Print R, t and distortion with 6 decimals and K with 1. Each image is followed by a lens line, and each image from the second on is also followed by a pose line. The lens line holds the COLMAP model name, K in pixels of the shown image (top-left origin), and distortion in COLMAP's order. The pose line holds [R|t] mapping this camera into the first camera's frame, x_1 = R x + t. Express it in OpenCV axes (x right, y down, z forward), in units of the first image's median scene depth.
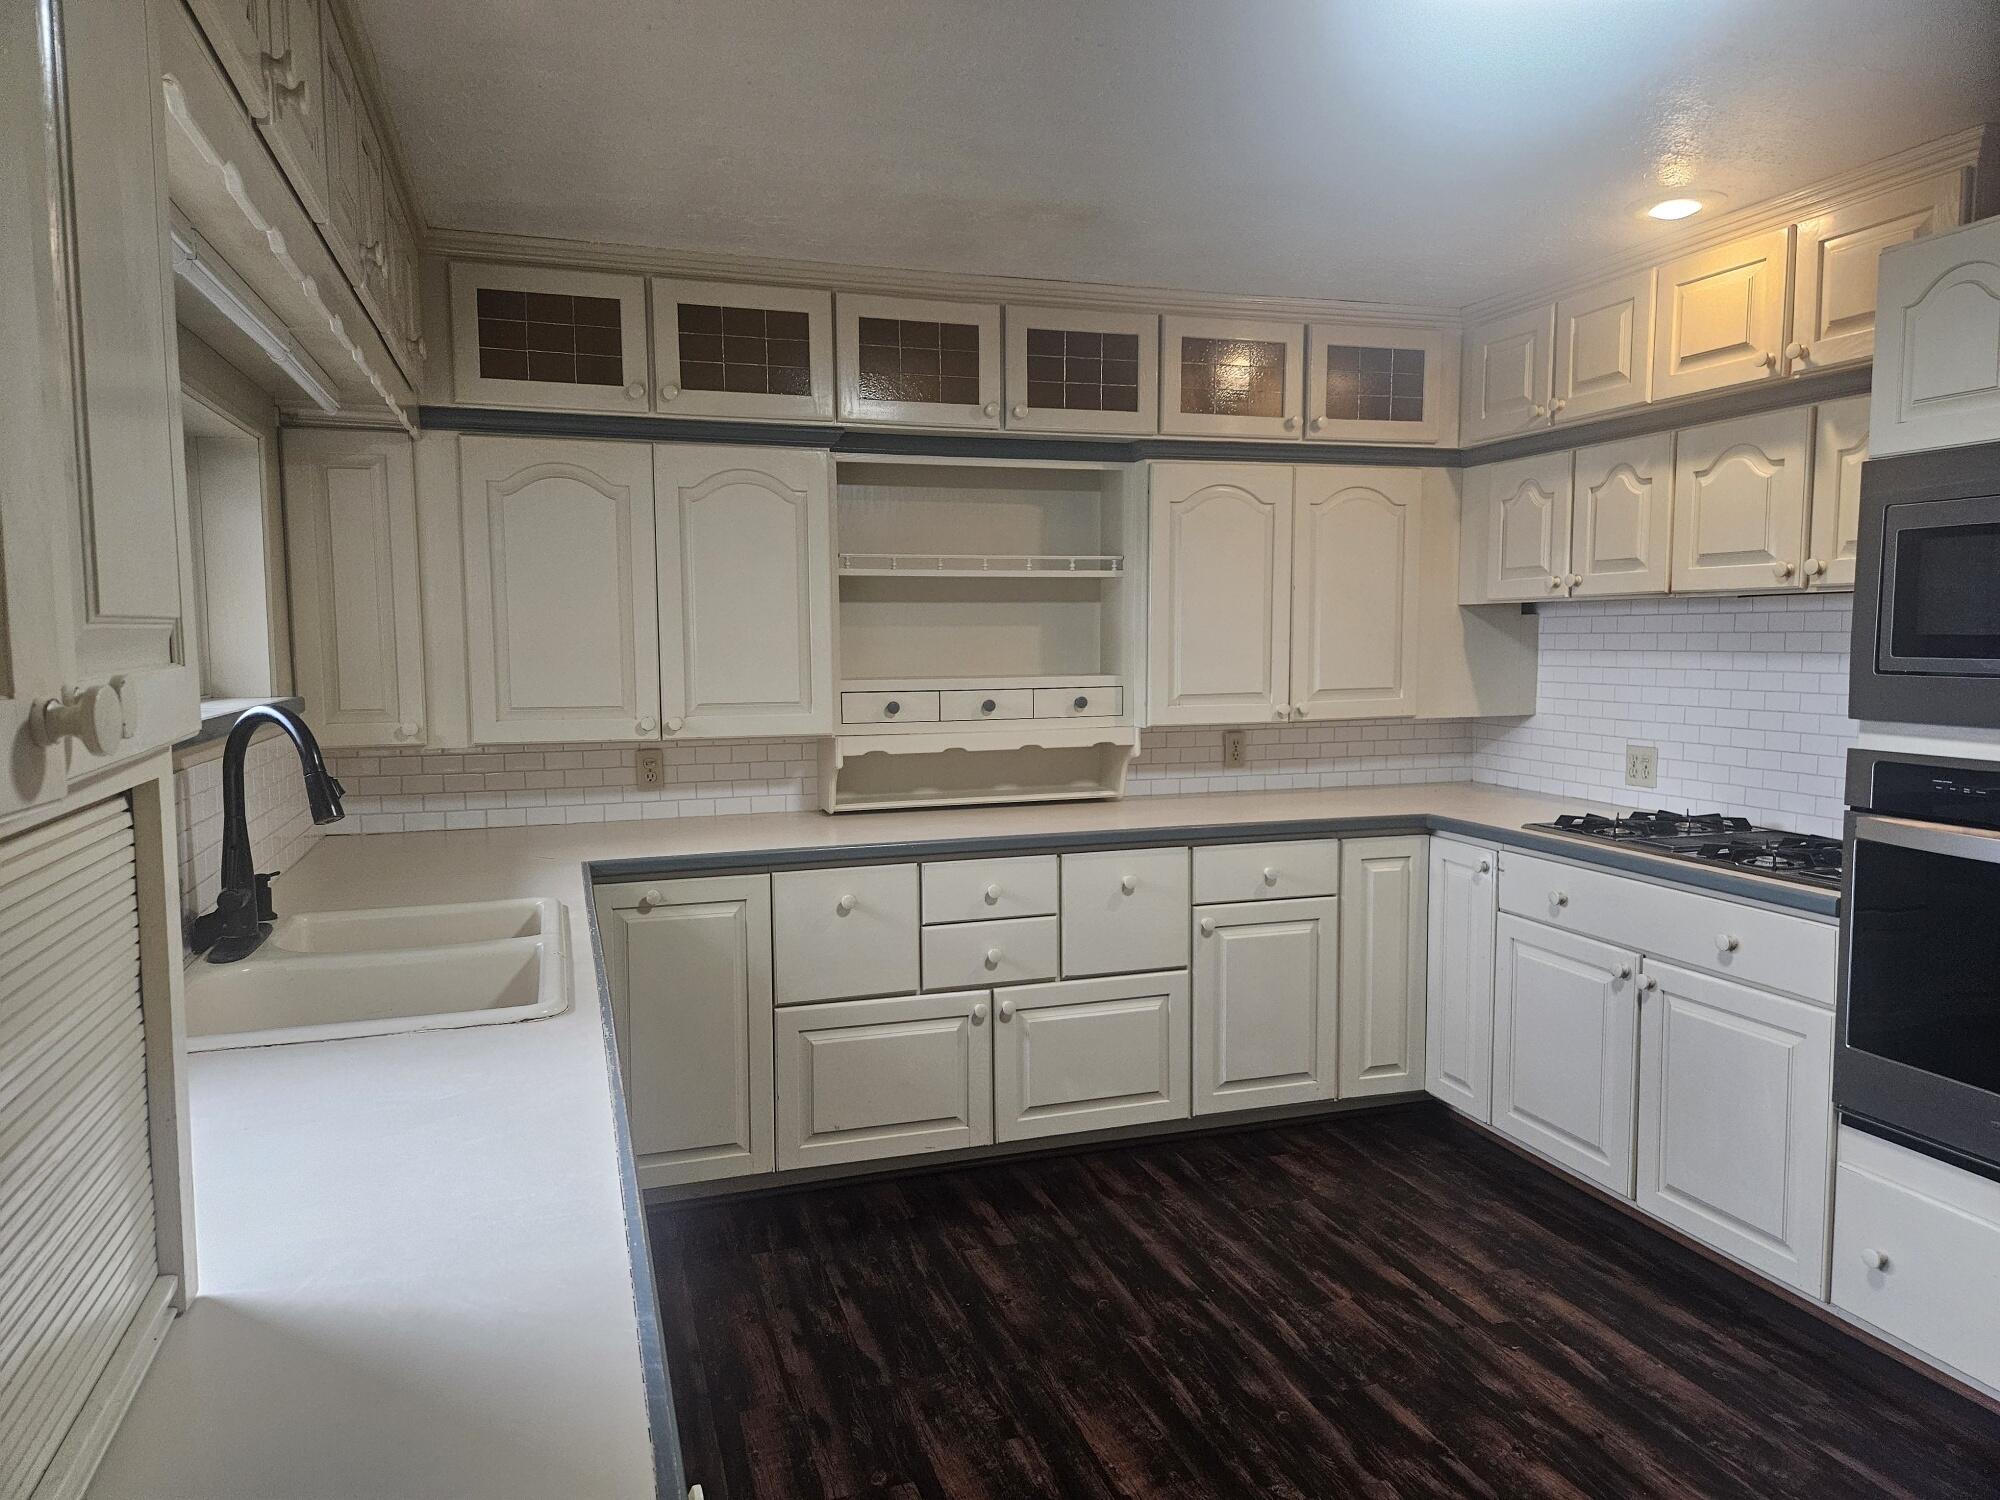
lens RADIAL K [[1327.3, 0, 956.5], [0, 1327.3, 747.0], [0, 0, 1]] dist [0.064021, -0.037085]
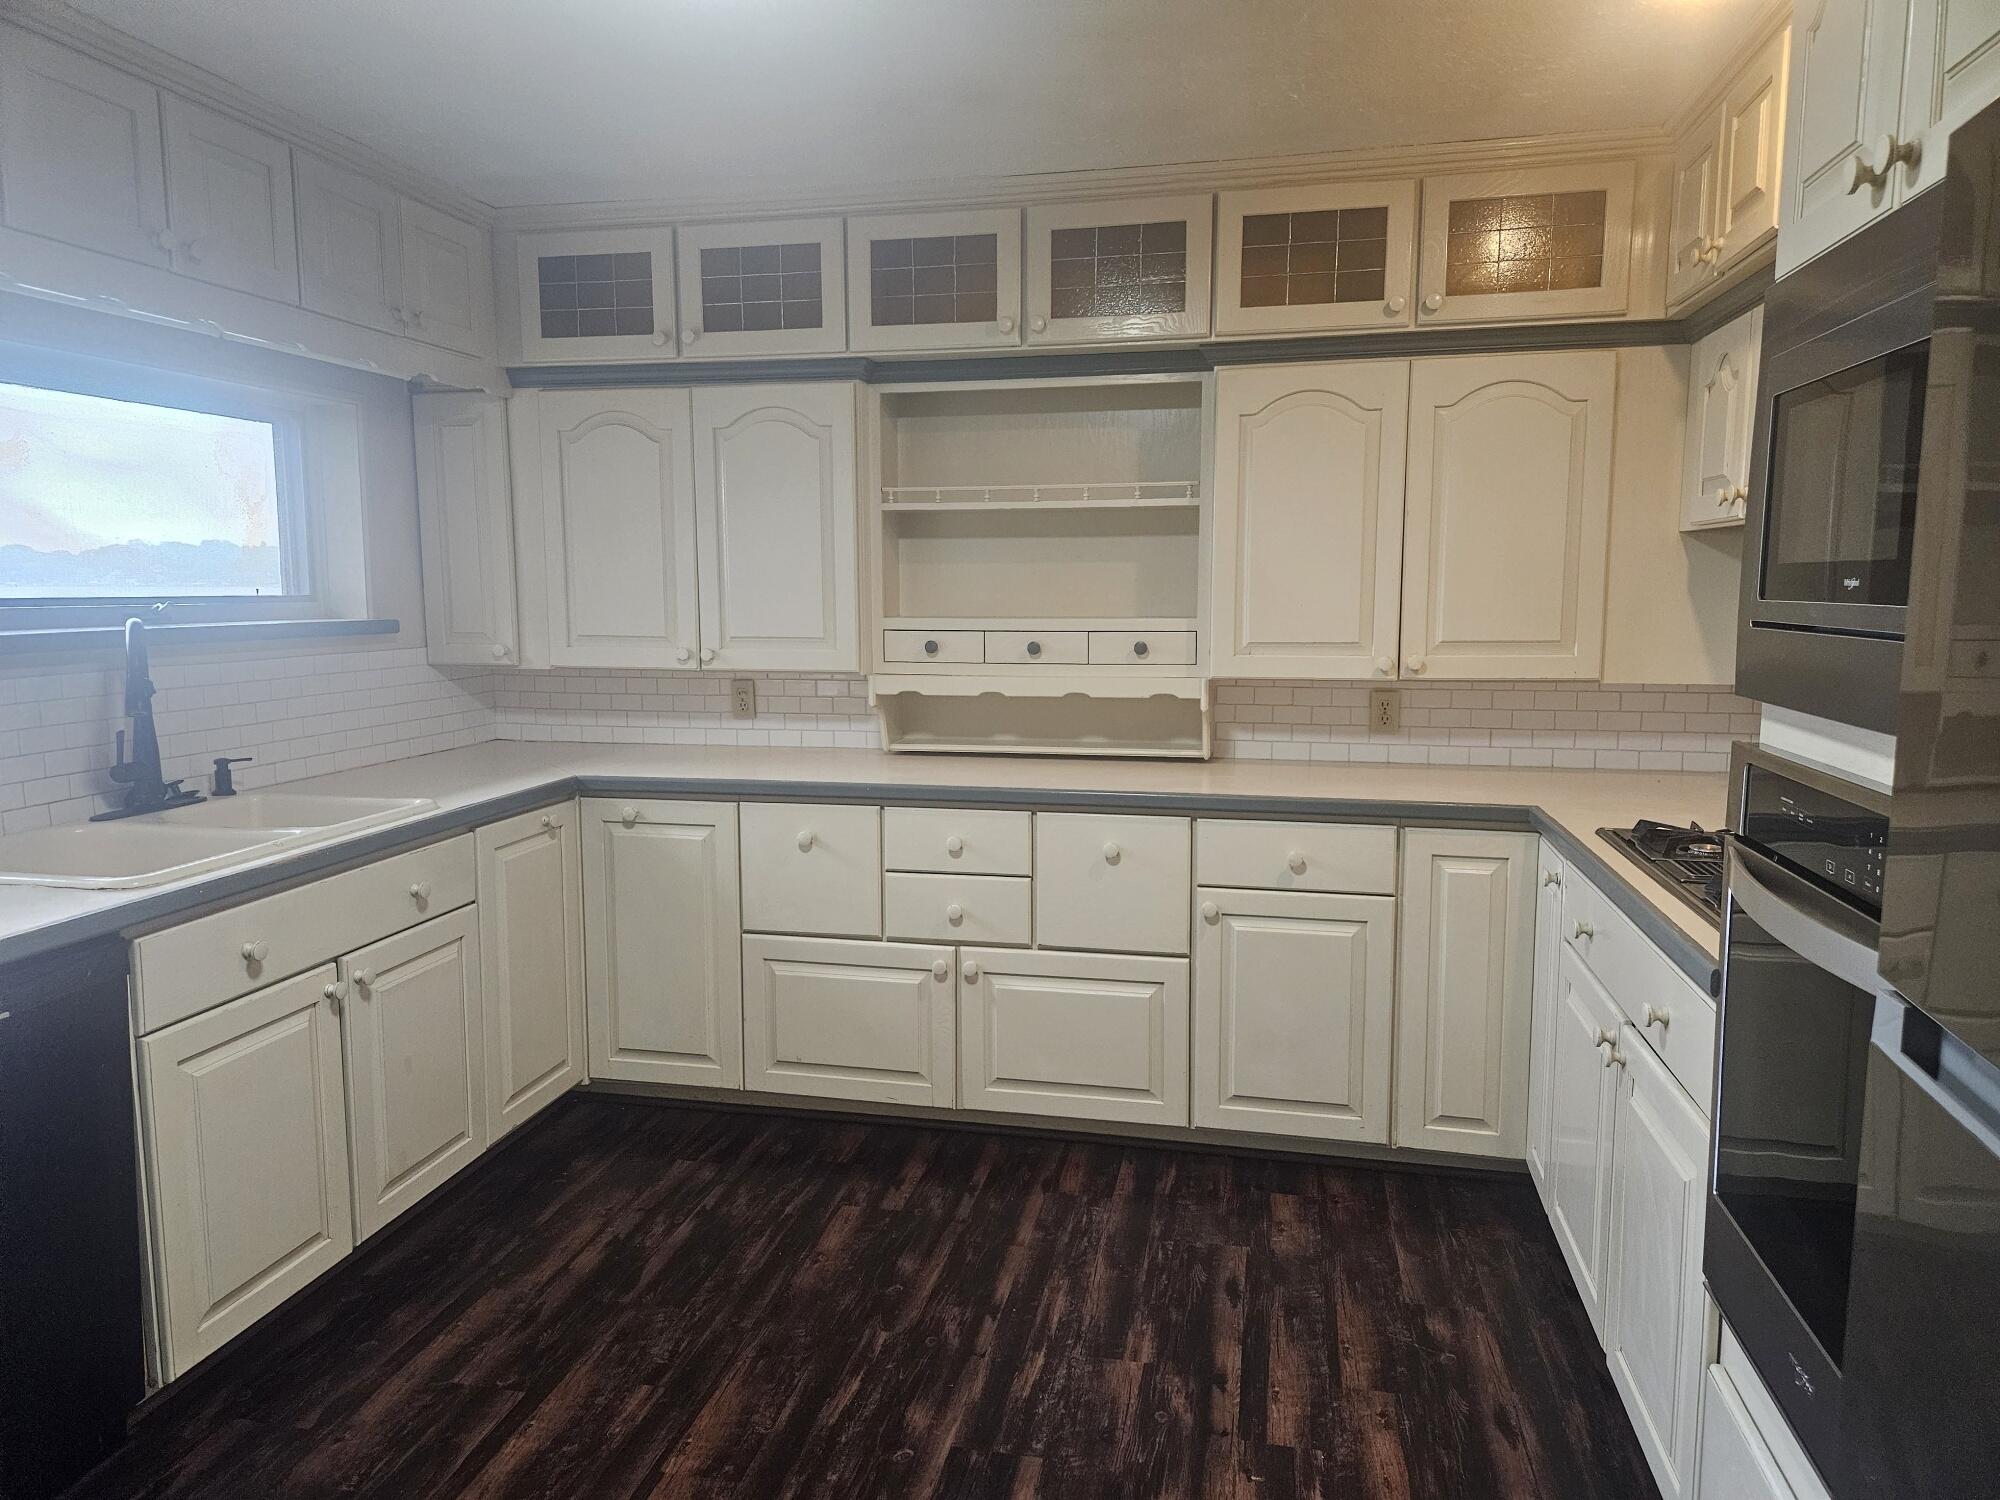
lens RADIAL K [[1327.3, 0, 988.5], [0, 1327.3, 738.1], [0, 0, 1]] dist [0.064021, -0.037085]
pose [[0.865064, 0.065083, -0.497422, 0.500321], [-0.045320, 0.997633, 0.051715, -0.016197], [0.499610, -0.022193, 0.865966, 0.192669]]
